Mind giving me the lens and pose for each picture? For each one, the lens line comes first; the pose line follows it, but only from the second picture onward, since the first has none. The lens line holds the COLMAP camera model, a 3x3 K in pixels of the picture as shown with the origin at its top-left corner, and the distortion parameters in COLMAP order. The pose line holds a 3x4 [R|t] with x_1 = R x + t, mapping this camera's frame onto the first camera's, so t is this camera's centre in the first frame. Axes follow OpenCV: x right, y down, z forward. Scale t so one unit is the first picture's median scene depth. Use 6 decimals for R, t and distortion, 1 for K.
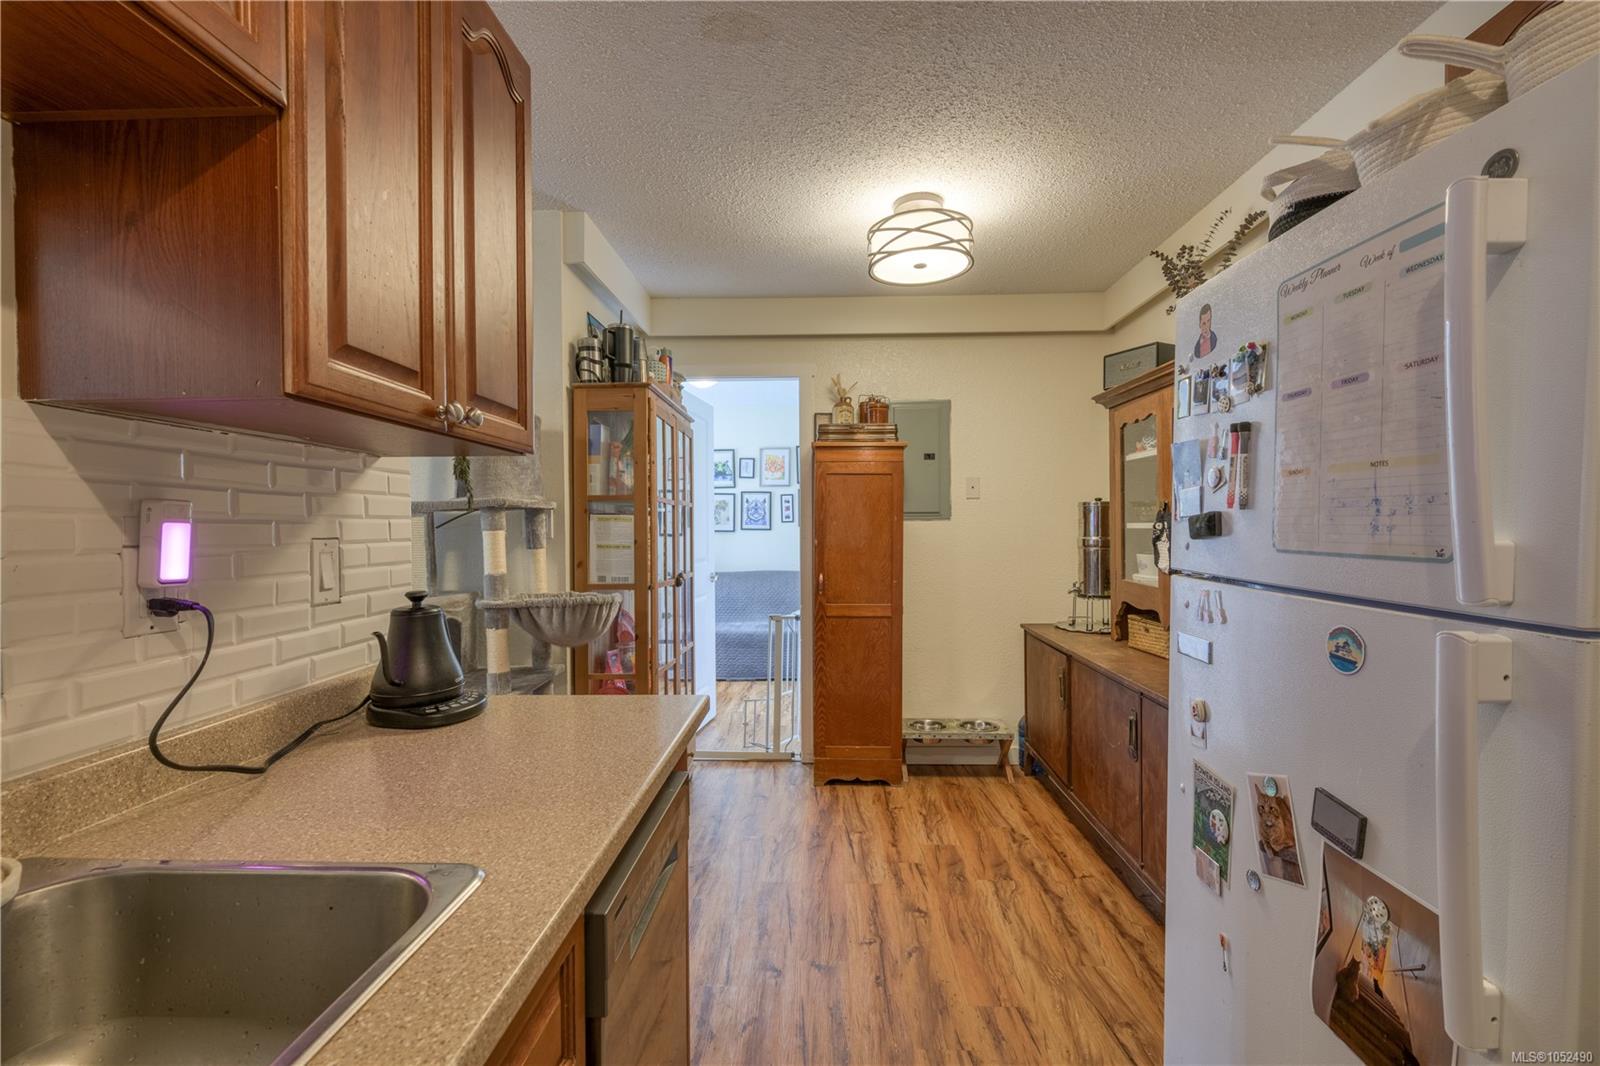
lens RADIAL K [[690.6, 0, 802.5], [0, 690.6, 531.2], [0, 0, 1]] dist [0.001798, 0.000074]
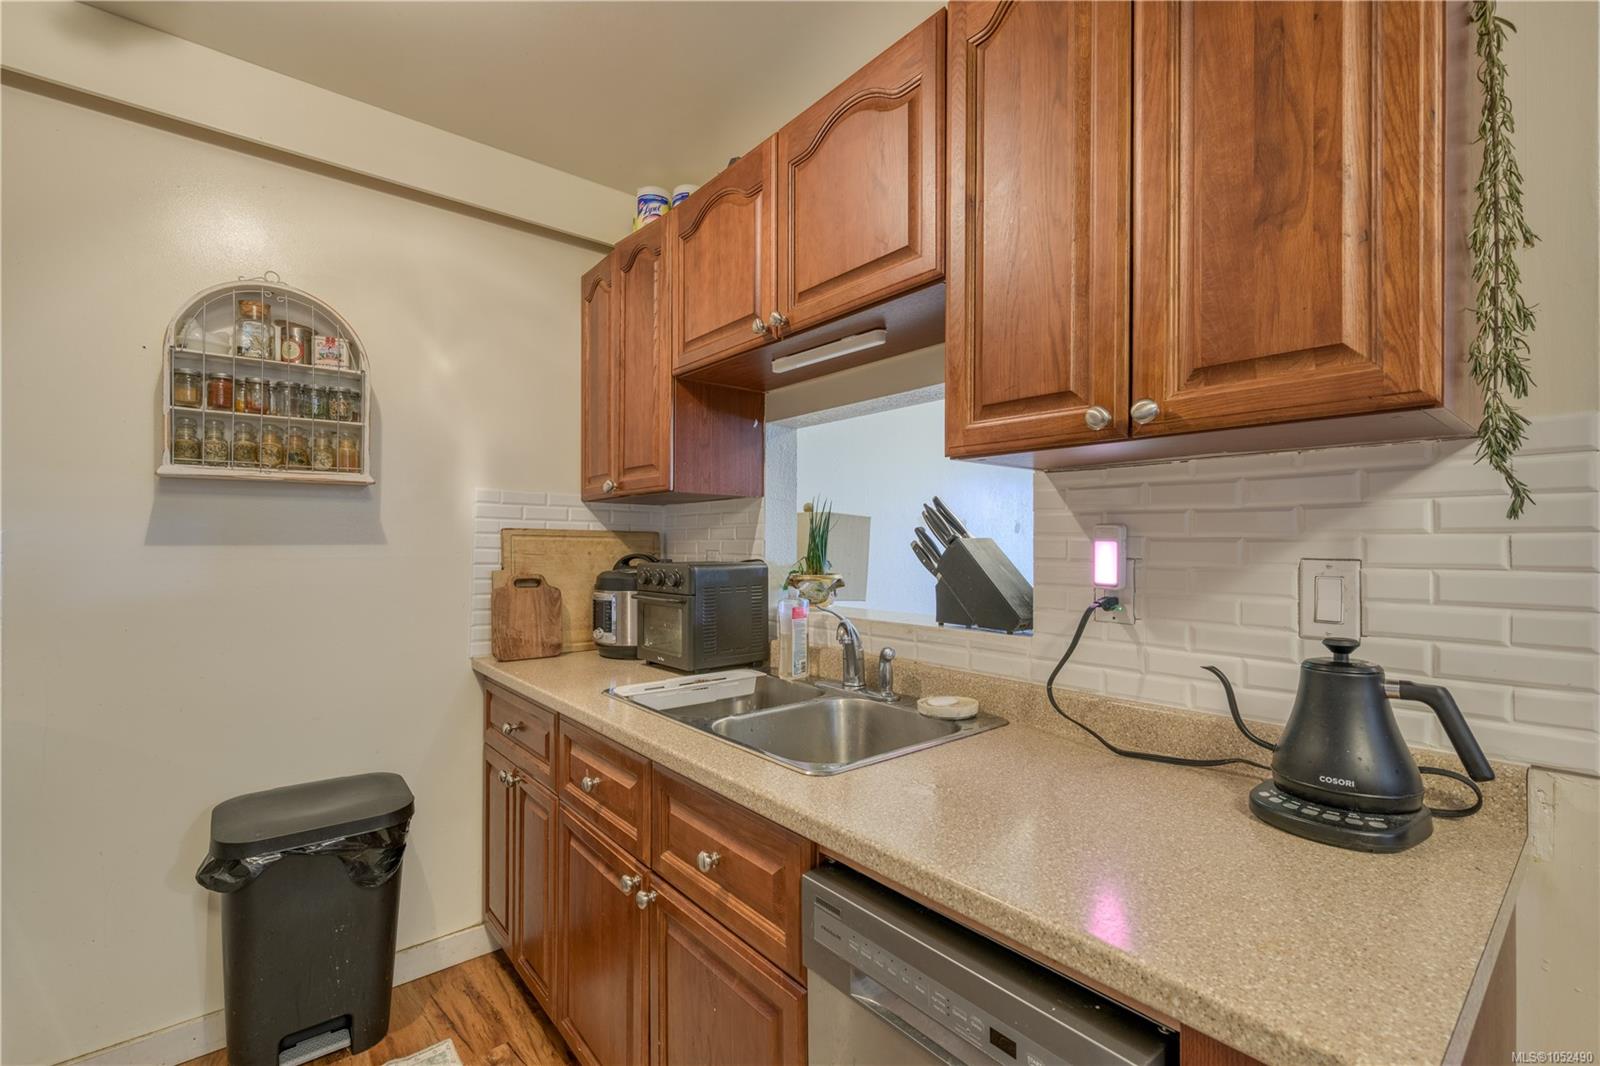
lens RADIAL K [[690.6, 0, 800.5], [0, 690.6, 537.5], [0, 0, 1]] dist [0.001798, 0.000074]
pose [[-0.749668, -0.002948, -0.661807, 0.235995], [-0.004770, 0.999988, 0.000950, -0.009854], [0.661797, 0.003869, -0.749673, 0.897711]]
